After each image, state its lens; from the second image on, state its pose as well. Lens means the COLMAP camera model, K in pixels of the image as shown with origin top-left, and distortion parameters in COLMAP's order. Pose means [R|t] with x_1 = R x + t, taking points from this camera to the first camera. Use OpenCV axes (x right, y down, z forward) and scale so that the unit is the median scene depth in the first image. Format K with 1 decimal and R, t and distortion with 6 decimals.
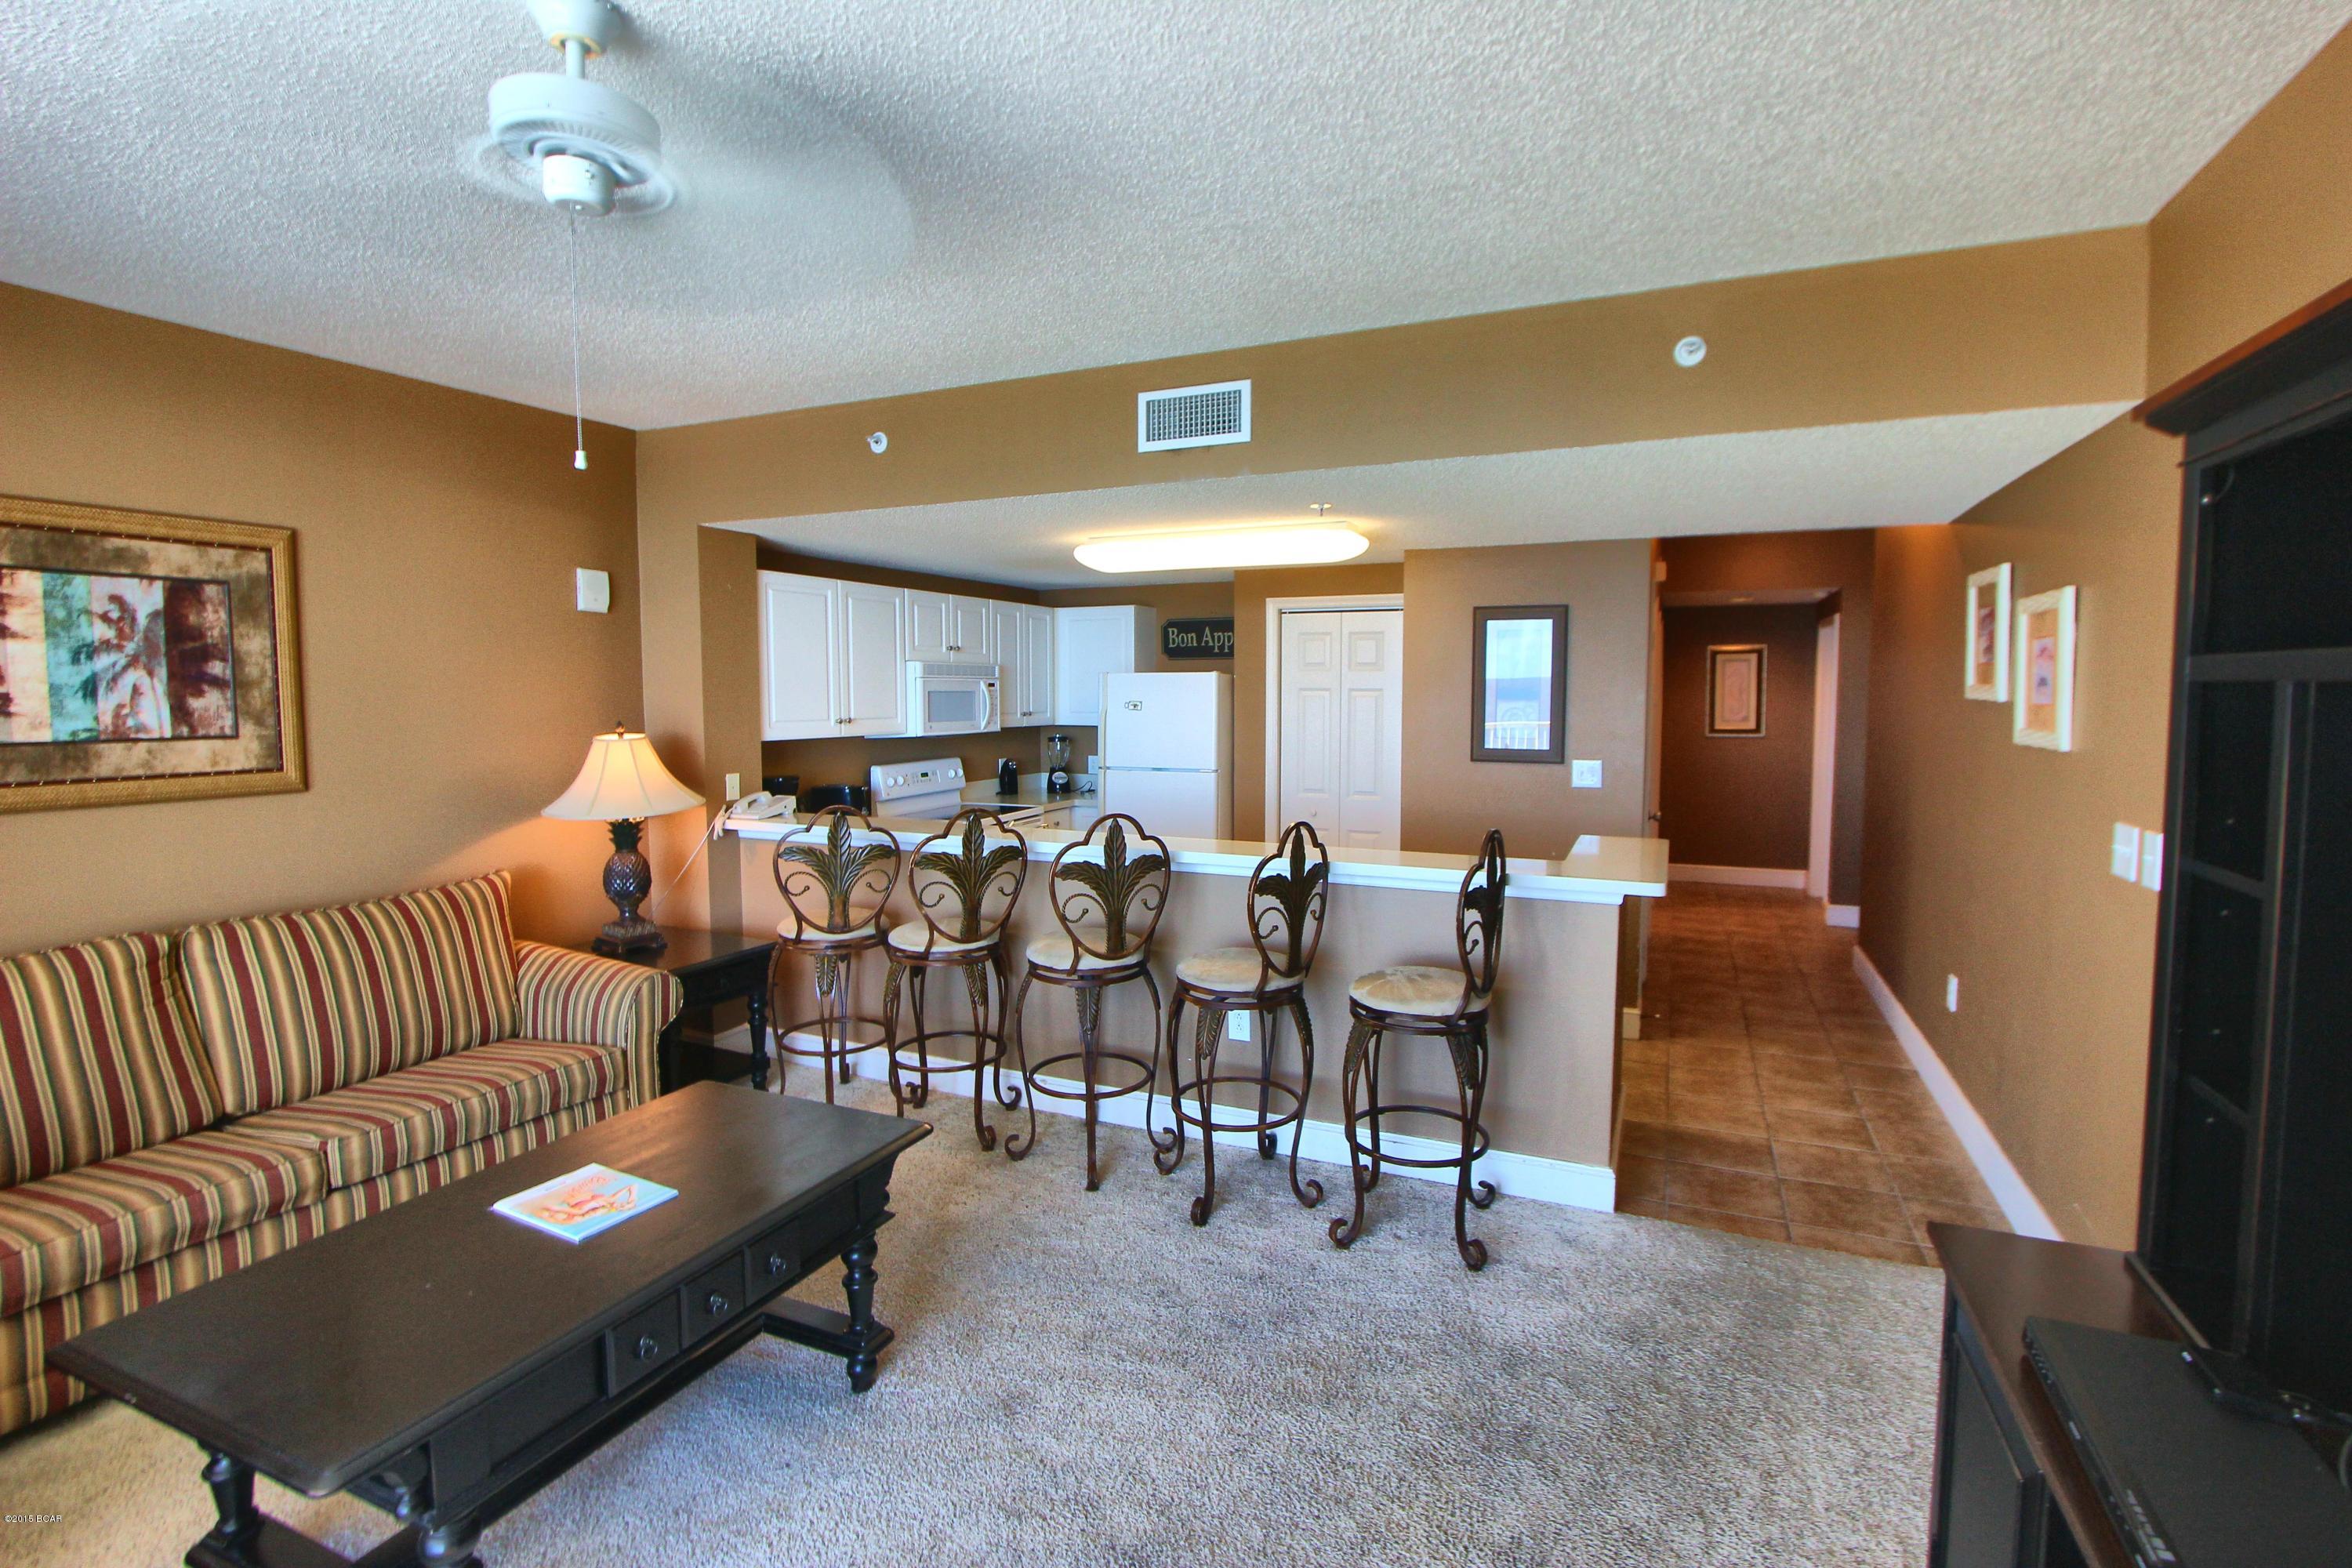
lens RADIAL K [[1079.1, 0, 1189.7], [0, 1079.1, 765.3], [0, 0, 1]] dist [-0.017992, 0.000771]
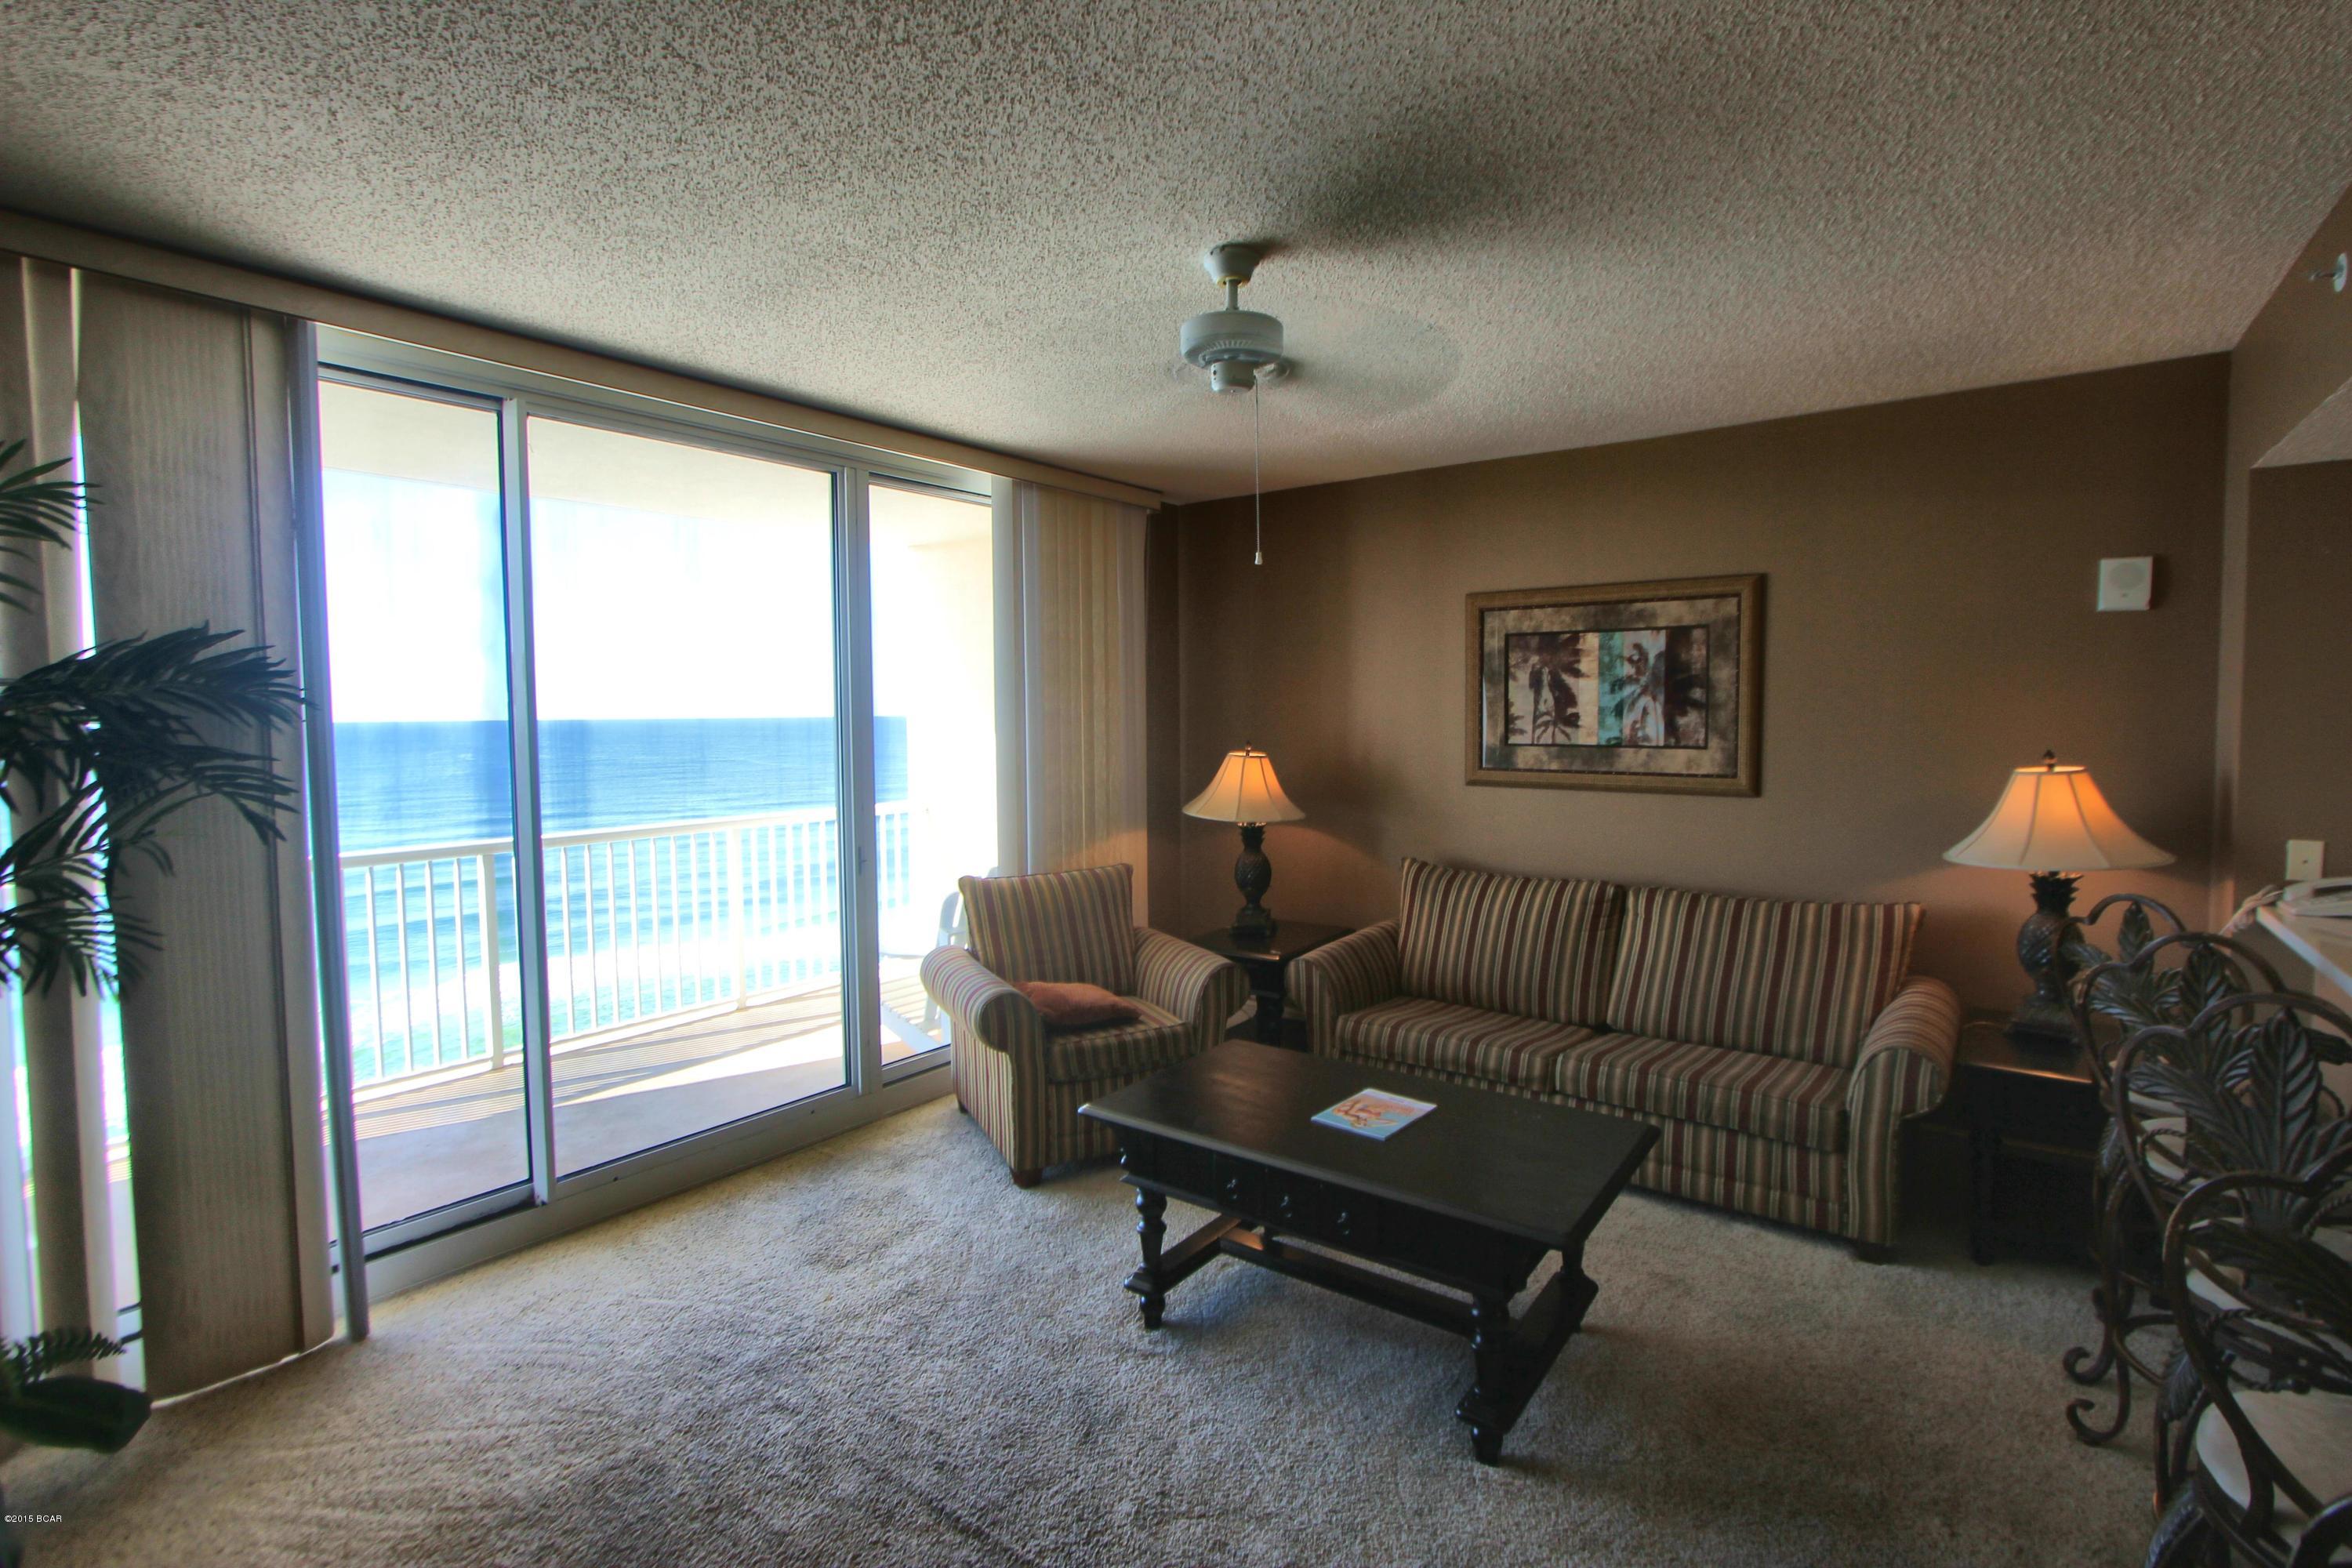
lens RADIAL K [[1079.1, 0, 1191.0], [0, 1079.1, 765.6], [0, 0, 1]] dist [-0.017992, 0.000771]
pose [[-0.213969, 0.054536, -0.975317, 0.358575], [-0.061579, 0.995701, 0.069186, -0.042399], [0.974898, 0.074862, -0.209691, 0.507824]]
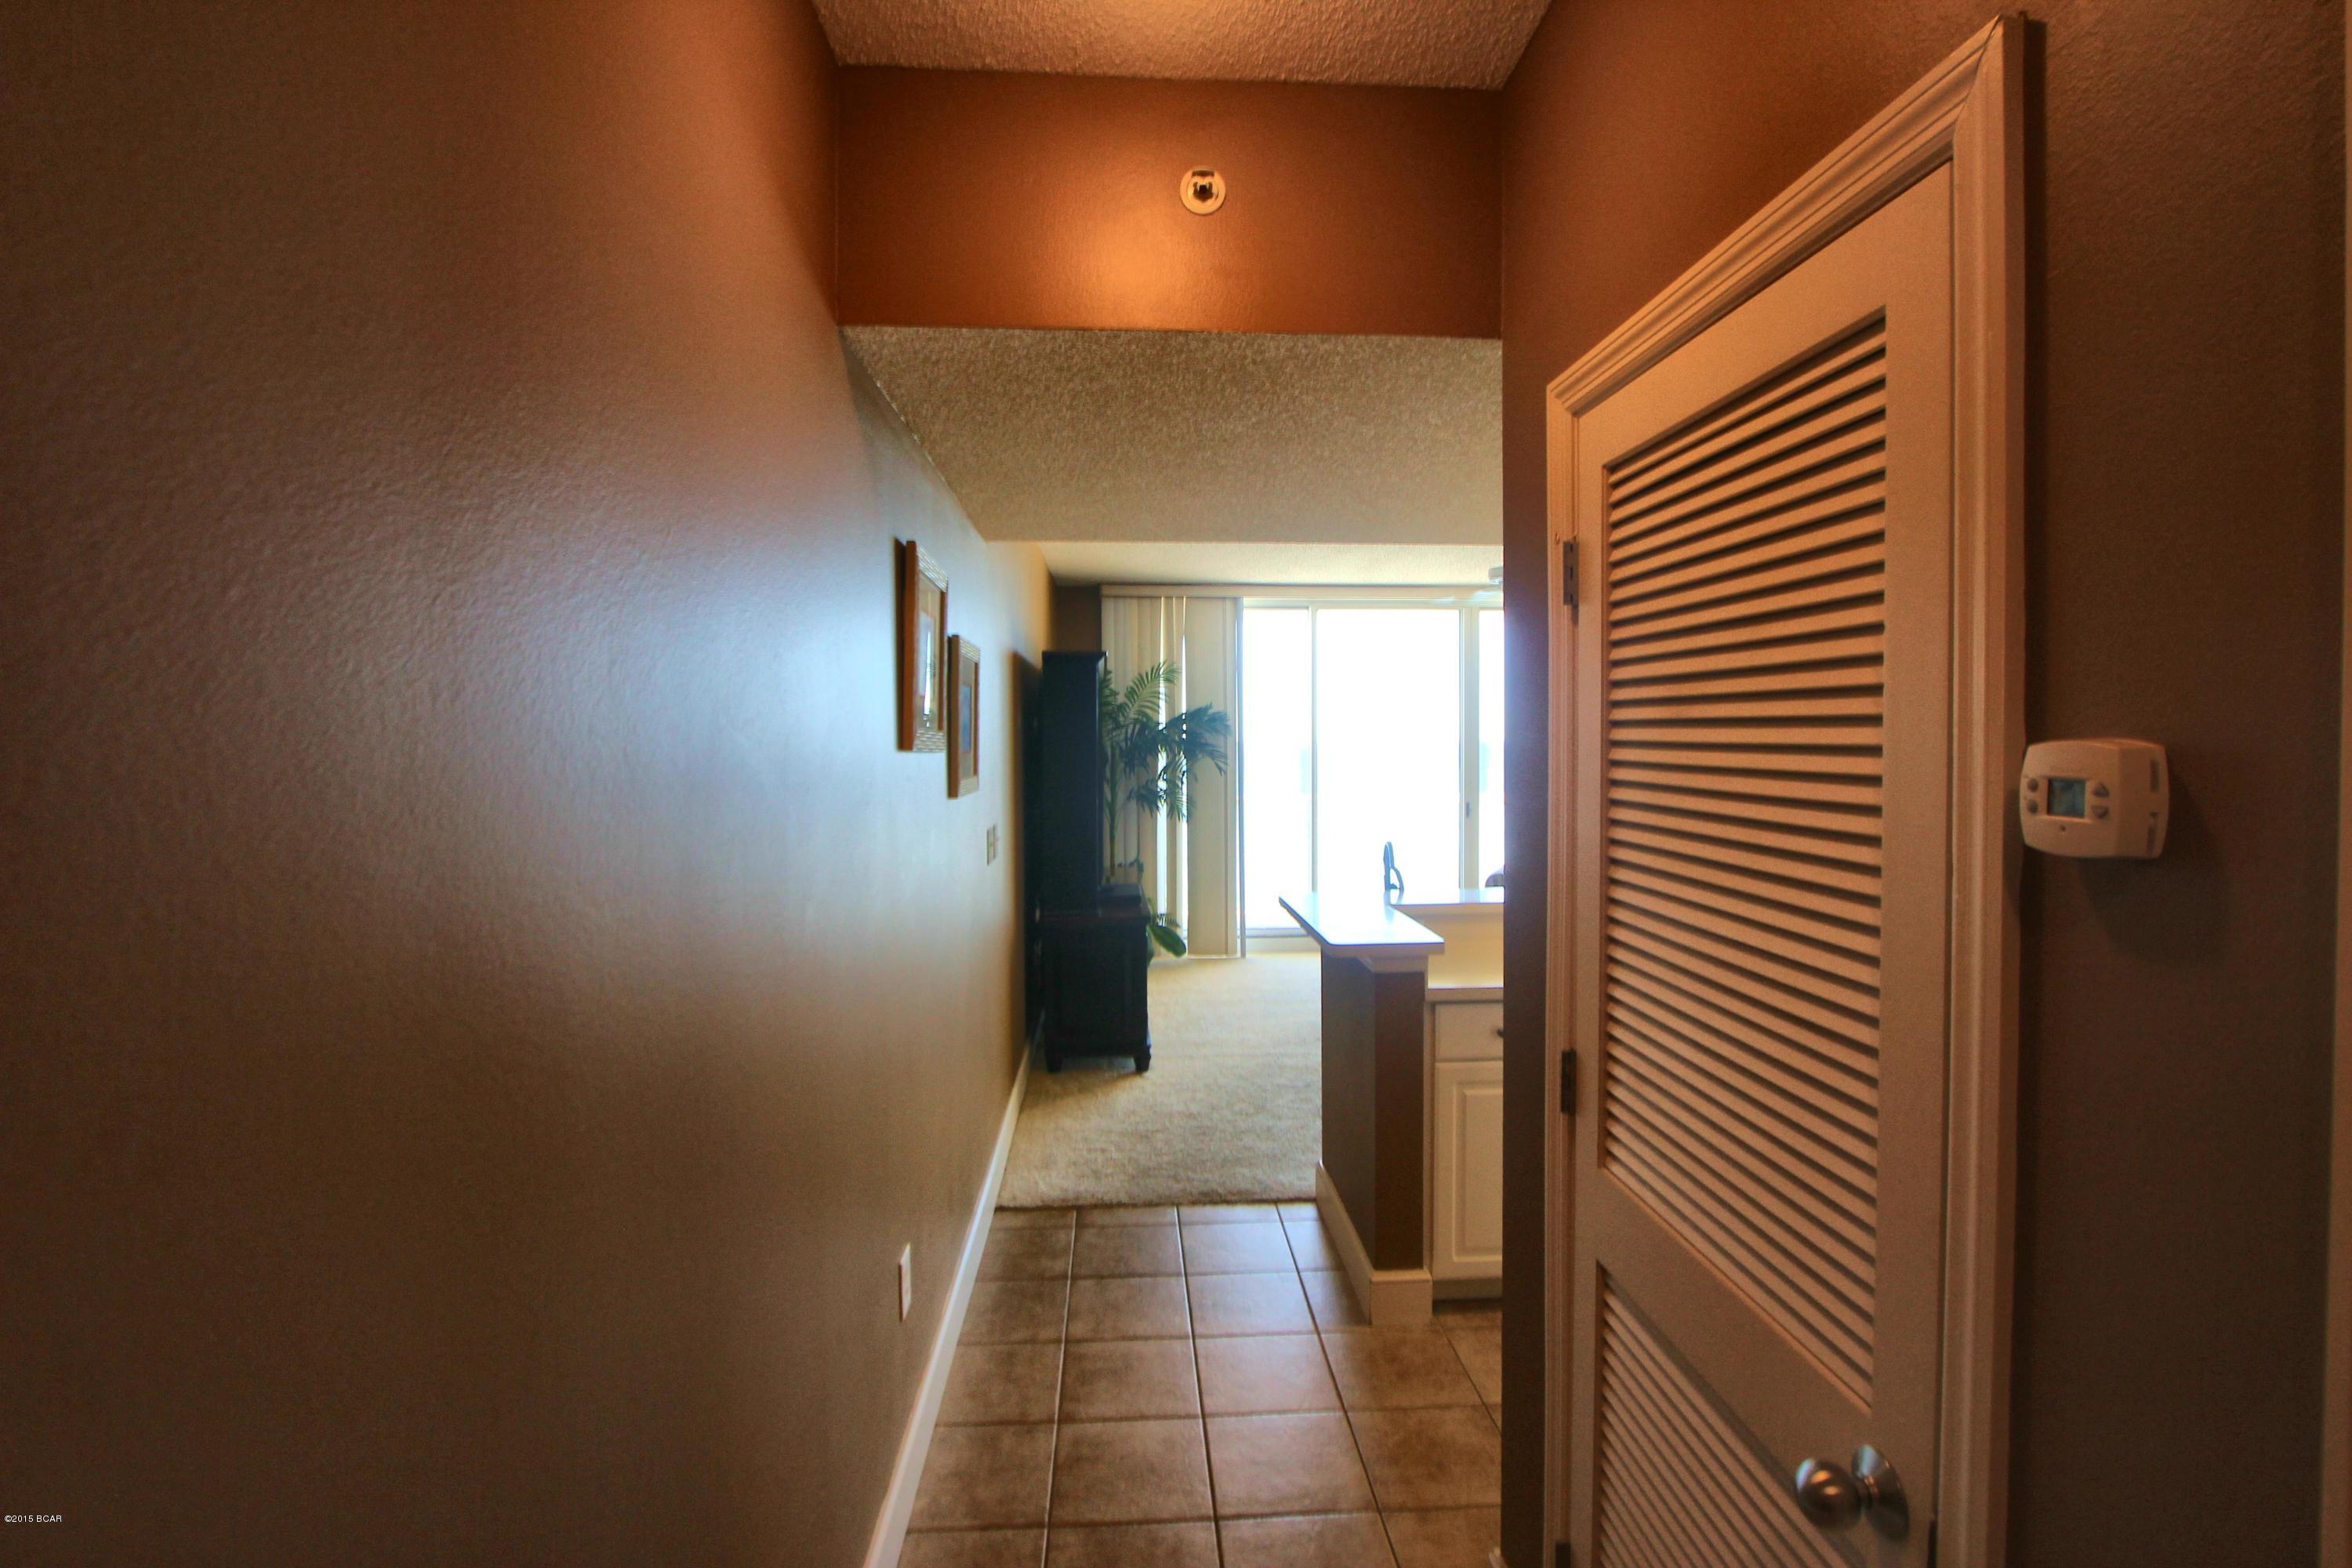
lens RADIAL K [[1079.1, 0, 1172.0], [0, 1079.1, 764.8], [0, 0, 1]] dist [-0.017992, 0.000771]
pose [[-0.880468, 0.031130, -0.473083, 0.811468], [-0.024103, 0.993613, 0.110241, -0.139207], [0.473493, 0.108466, -0.874093, 1.400130]]
